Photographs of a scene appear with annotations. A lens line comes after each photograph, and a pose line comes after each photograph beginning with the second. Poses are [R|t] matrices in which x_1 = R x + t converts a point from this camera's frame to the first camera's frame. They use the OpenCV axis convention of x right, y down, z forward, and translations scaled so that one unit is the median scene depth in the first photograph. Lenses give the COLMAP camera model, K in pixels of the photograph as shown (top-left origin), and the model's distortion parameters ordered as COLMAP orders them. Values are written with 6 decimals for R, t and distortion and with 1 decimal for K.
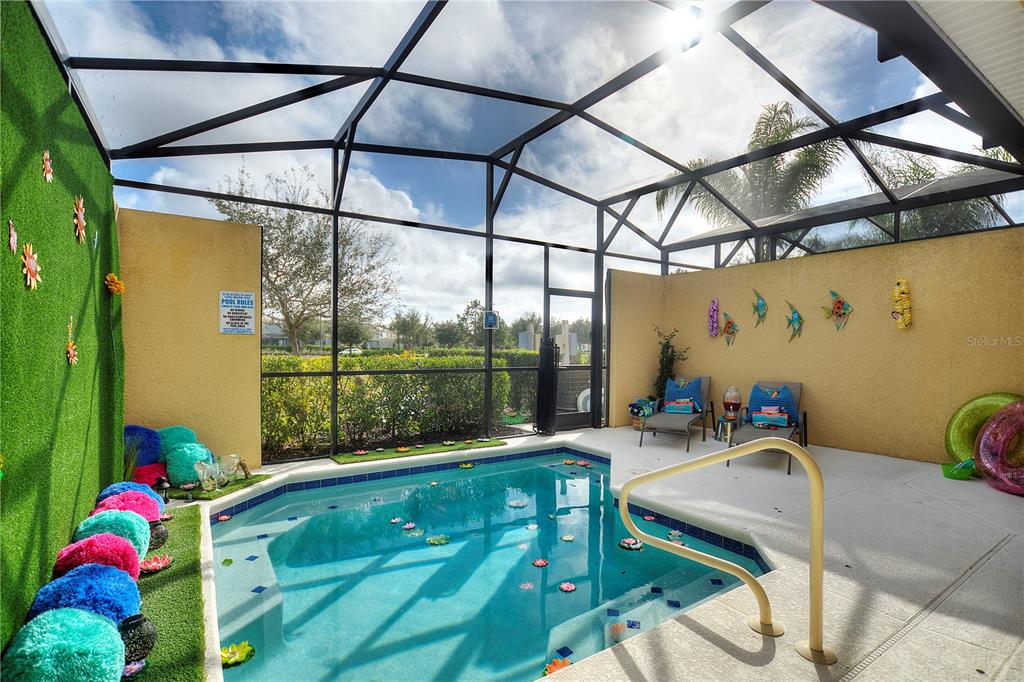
lens RADIAL K [[487.9, 0, 541.3], [0, 487.9, 349.4], [0, 0, 1]] dist [0.009544, -0.000348]
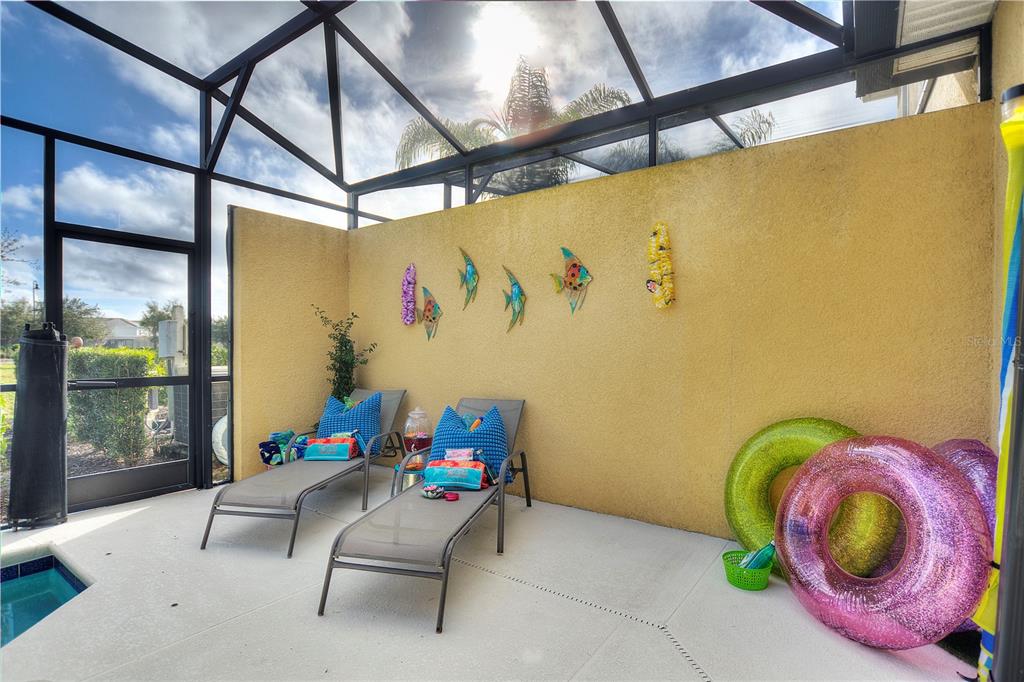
lens RADIAL K [[487.9, 0, 509.0], [0, 487.9, 339.6], [0, 0, 1]] dist [0.009544, -0.000348]
pose [[0.950802, -0.000354, 0.309799, 0.322109], [0.005433, 0.999865, -0.015531, 0.003179], [-0.309752, 0.016450, 0.950675, 0.422995]]
